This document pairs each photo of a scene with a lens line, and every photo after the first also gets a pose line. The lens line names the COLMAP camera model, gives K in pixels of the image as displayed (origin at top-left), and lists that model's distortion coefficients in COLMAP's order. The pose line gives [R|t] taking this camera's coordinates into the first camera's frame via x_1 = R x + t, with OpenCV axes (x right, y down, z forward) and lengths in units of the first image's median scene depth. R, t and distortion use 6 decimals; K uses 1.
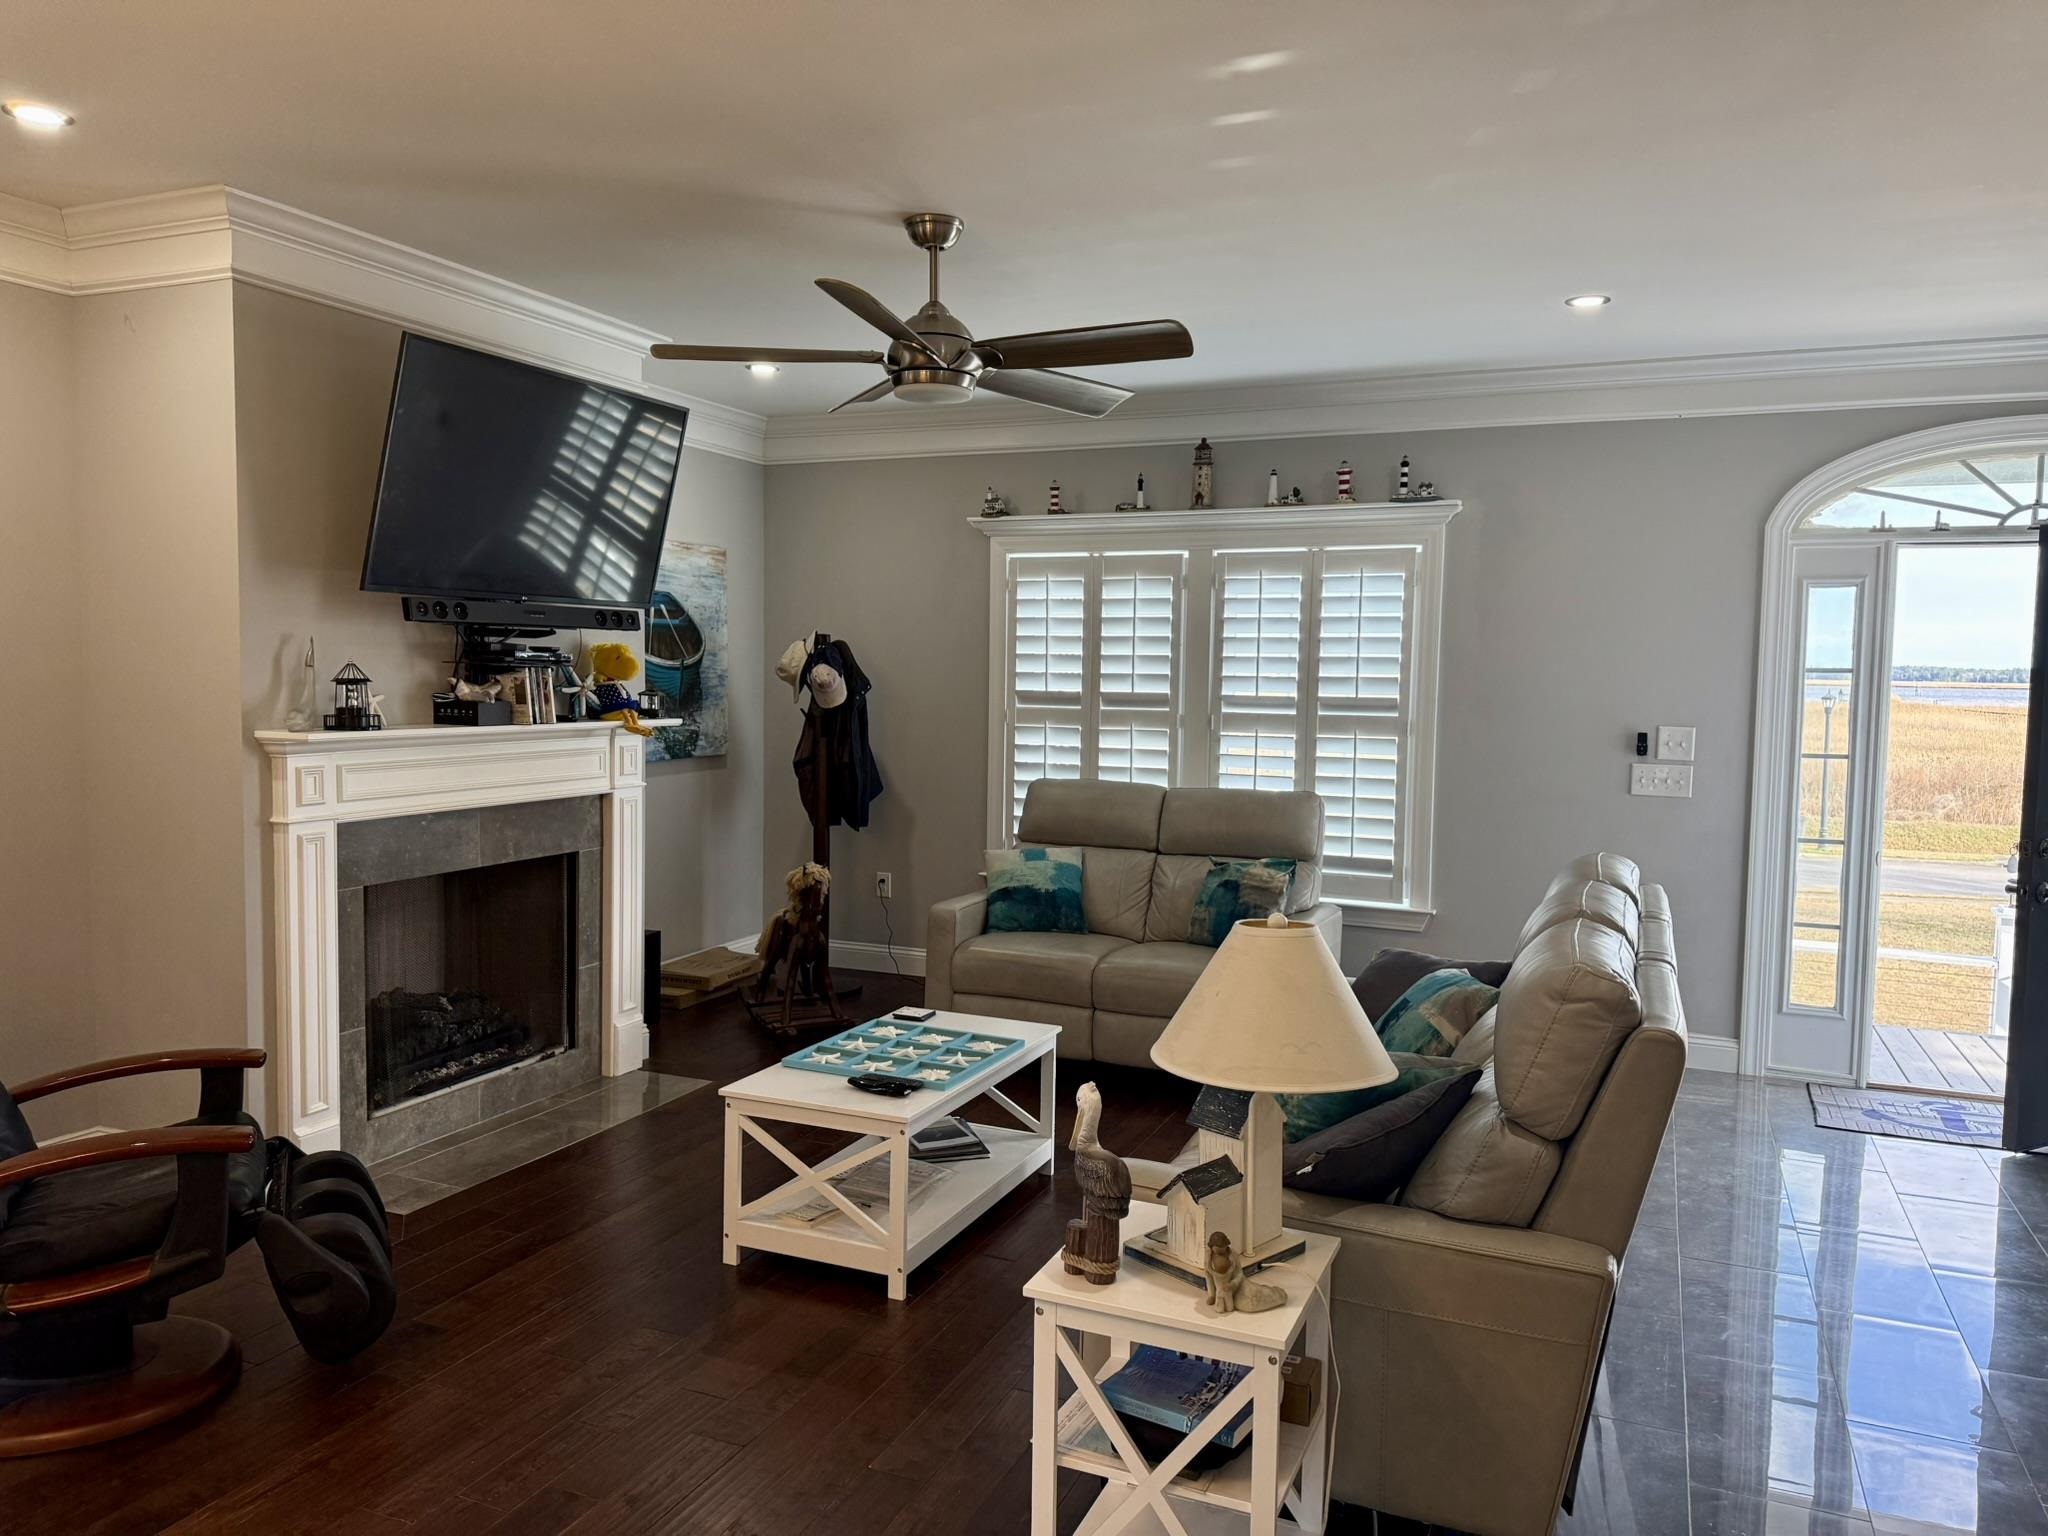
lens RADIAL K [[1446.0, 0, 1024.0], [0, 1446.0, 768.0], [0, 0, 1]] dist [-0.036509, -0.002731]
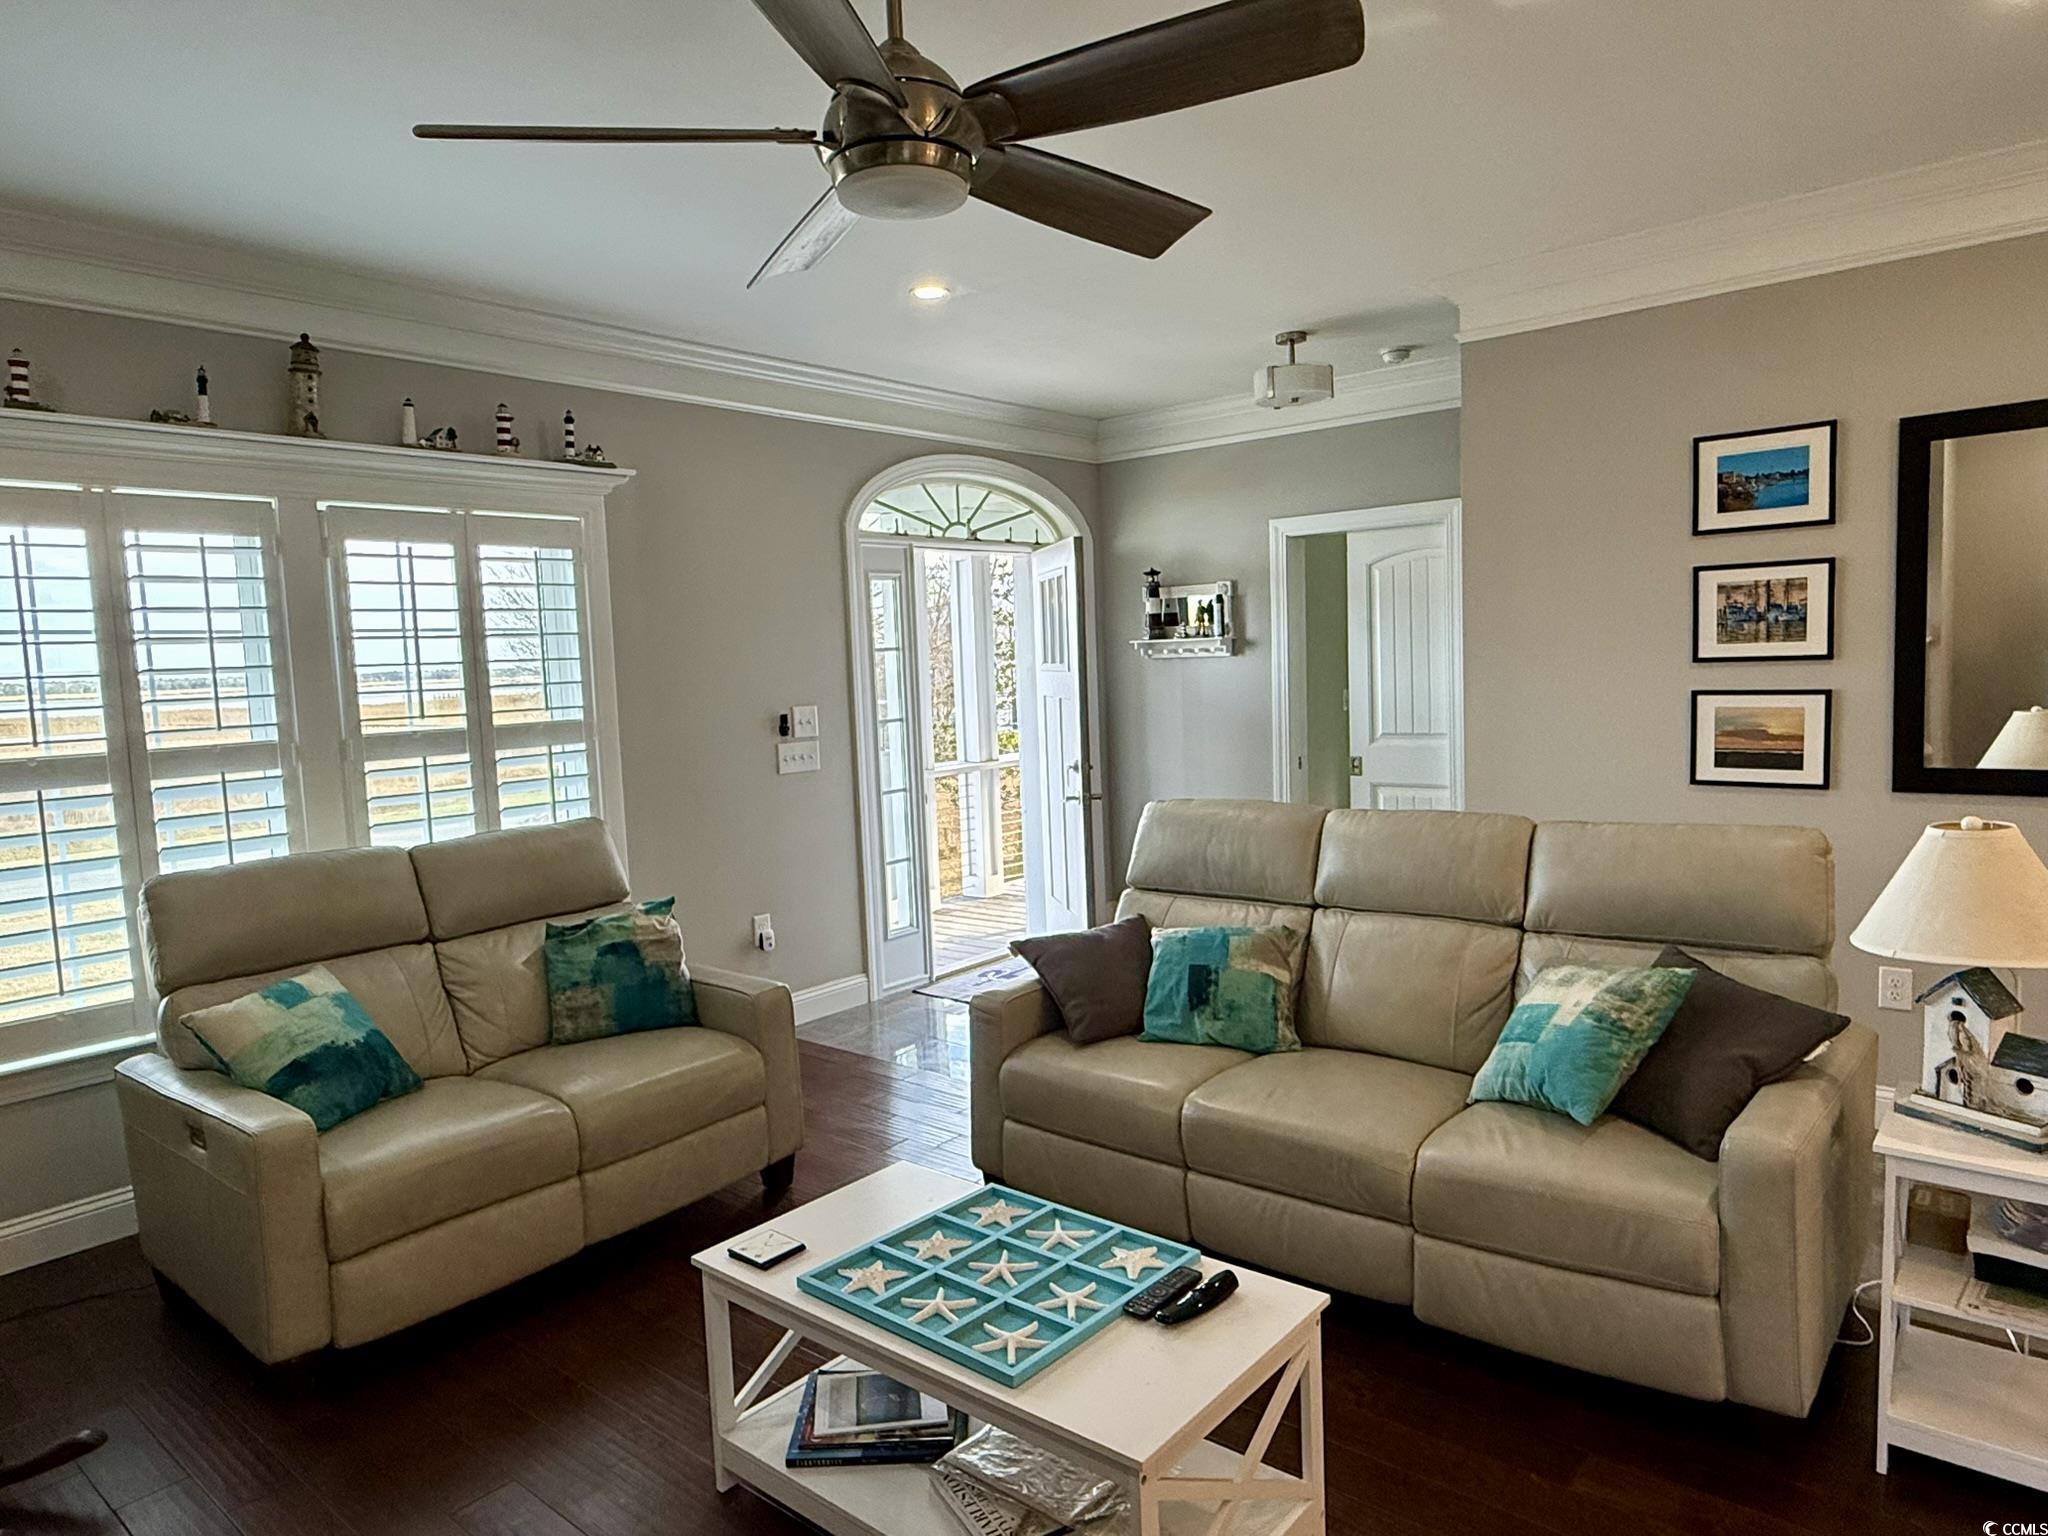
lens RADIAL K [[1242.3, 0, 1024.0], [0, 1242.3, 768.0], [0, 0, 1]] dist [0.004051, 0.002251]
pose [[0.267519, -0.109396, 0.957322, -0.382570], [0.112329, 0.990300, 0.081775, -0.038774], [-0.956983, 0.085659, 0.277212, 0.560456]]
